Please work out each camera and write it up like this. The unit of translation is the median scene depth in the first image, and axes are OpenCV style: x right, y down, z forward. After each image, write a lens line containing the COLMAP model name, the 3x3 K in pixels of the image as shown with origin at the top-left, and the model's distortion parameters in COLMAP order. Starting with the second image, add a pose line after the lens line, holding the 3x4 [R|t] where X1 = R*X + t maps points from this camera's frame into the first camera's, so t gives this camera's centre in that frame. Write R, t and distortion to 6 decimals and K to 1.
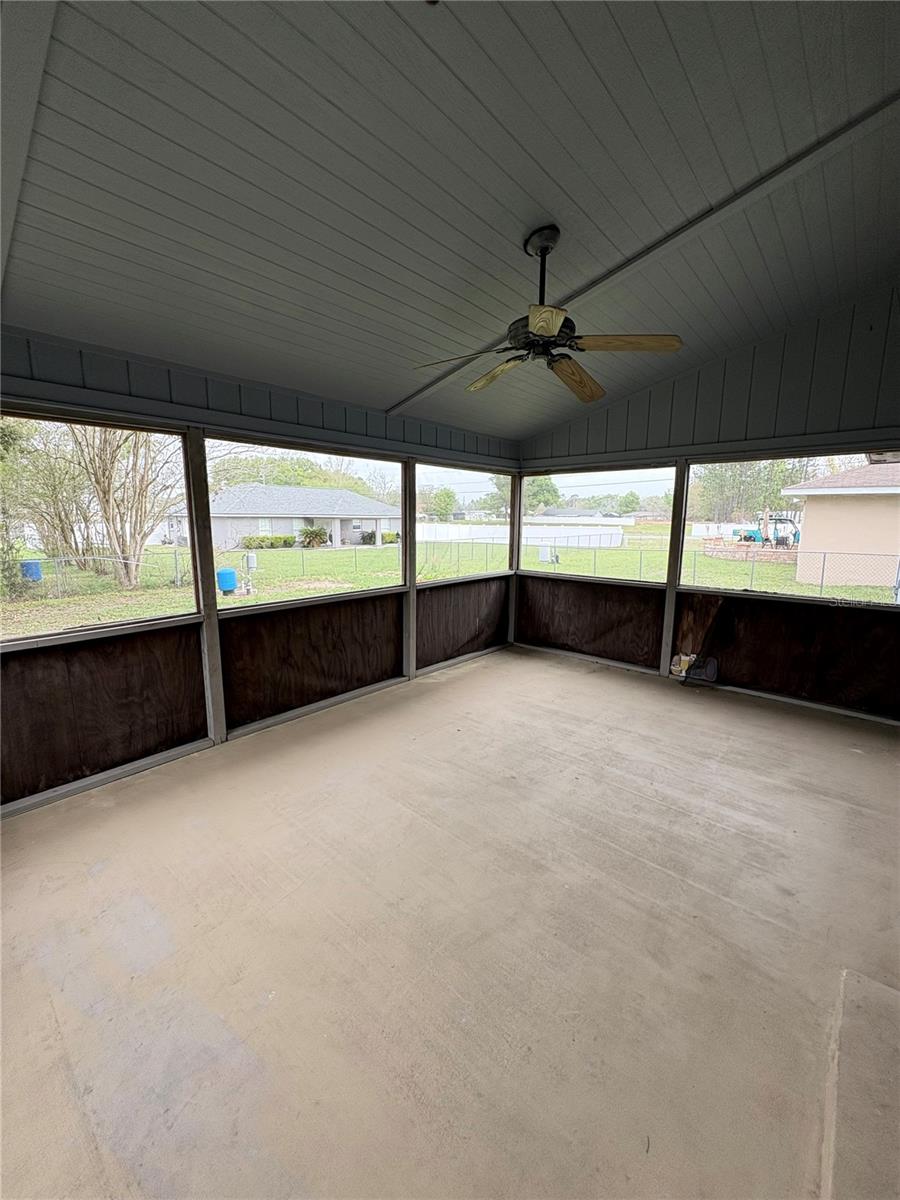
lens RADIAL K [[482.7, 0, 450.0], [0, 482.7, 600.0], [0, 0, 1]] dist [0.001060, 0.000098]
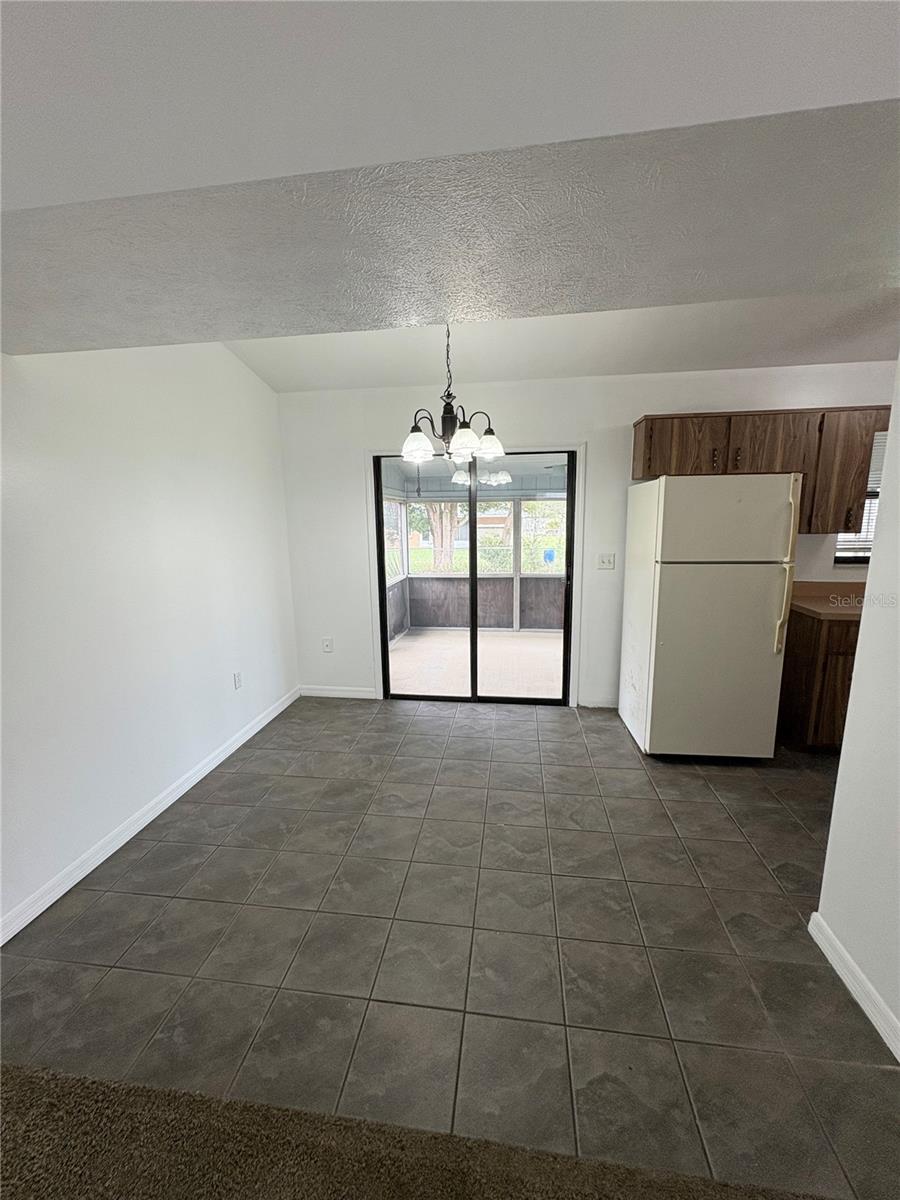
lens RADIAL K [[479.5, 0, 450.9], [0, 479.5, 600.8], [0, 0, 1]] dist [0.000693, 0.000307]
pose [[0.531140, 0.139904, -0.835654, 1.284271], [-0.139174, 0.987283, 0.076831, 0.021454], [0.835776, 0.075493, 0.543857, -0.514711]]
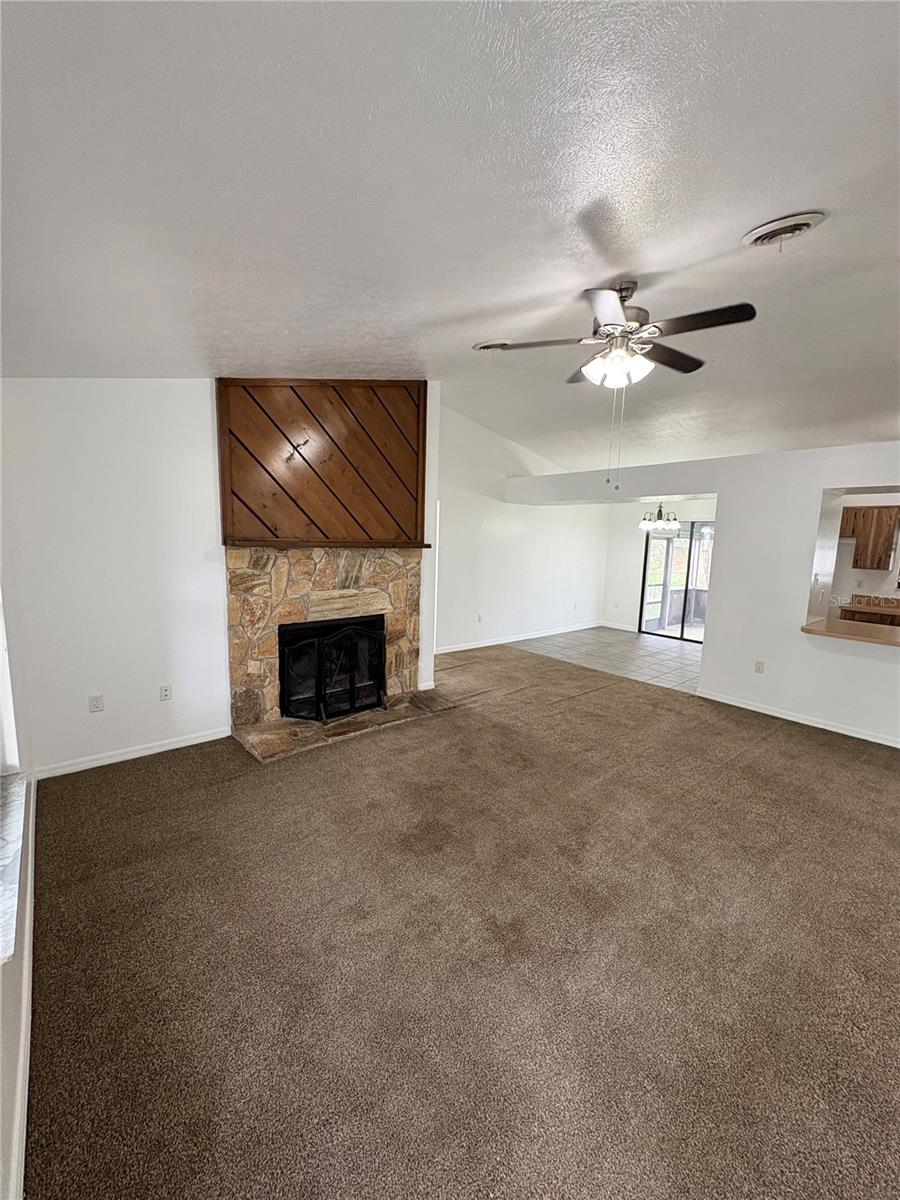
lens RADIAL K [[479.5, 0, 450.9], [0, 479.5, 600.8], [0, 0, 1]] dist [0.000693, 0.000307]
pose [[-0.169938, 0.124936, -0.977503, 2.979124], [-0.210580, 0.964415, 0.159872, 0.016493], [0.962693, 0.233010, -0.137581, -0.640282]]
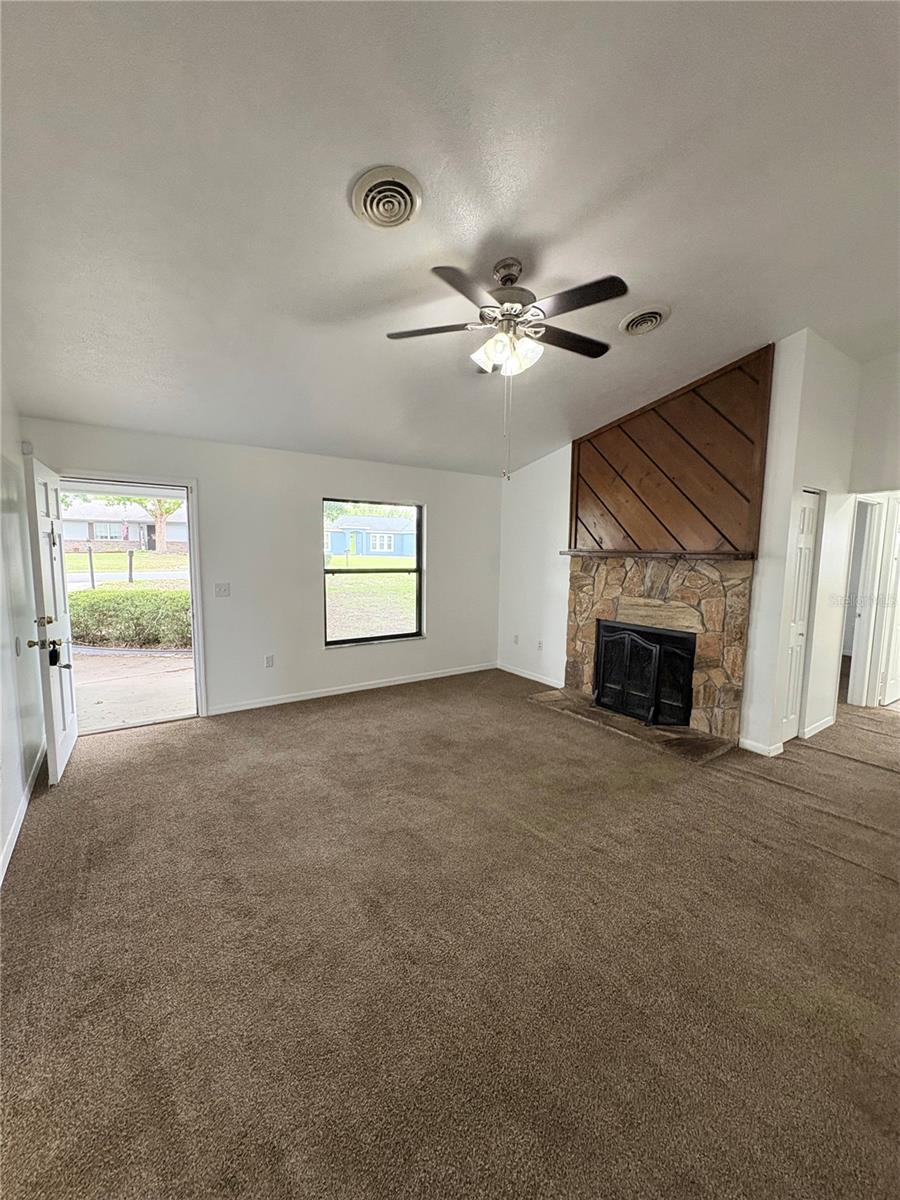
lens RADIAL K [[482.7, 0, 450.0], [0, 482.7, 600.0], [0, 0, 1]] dist [0.001060, 0.000098]
pose [[-0.965857, -0.046726, 0.254827, 1.900014], [0.029558, 0.957304, 0.287567, -0.153149], [-0.257384, 0.285281, -0.923238, 0.330823]]
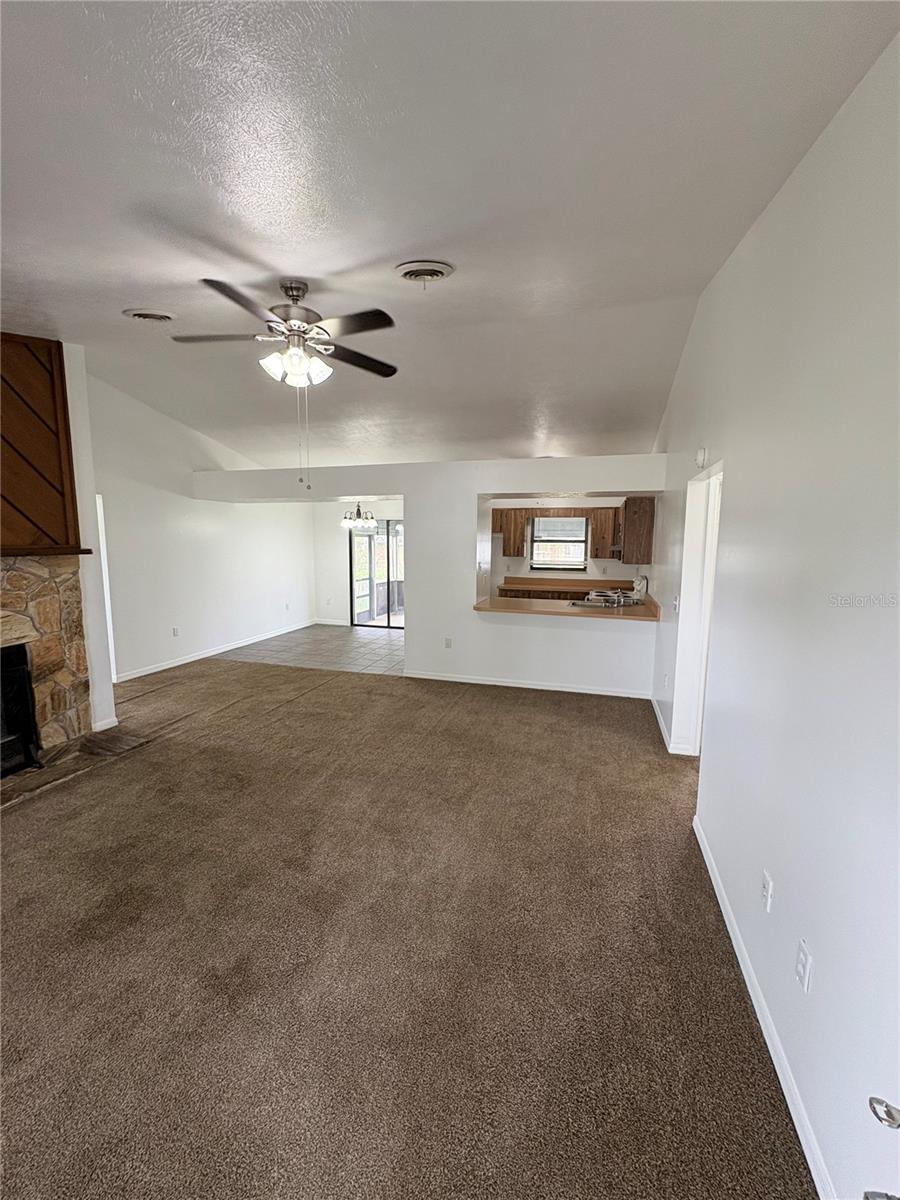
lens RADIAL K [[479.5, 0, 450.9], [0, 479.5, 600.8], [0, 0, 1]] dist [0.000693, 0.000307]
pose [[0.400319, 0.117257, -0.908843, 2.972831], [-0.175149, 0.983286, 0.049713, 0.008610], [0.899482, 0.139281, 0.414166, -0.617192]]
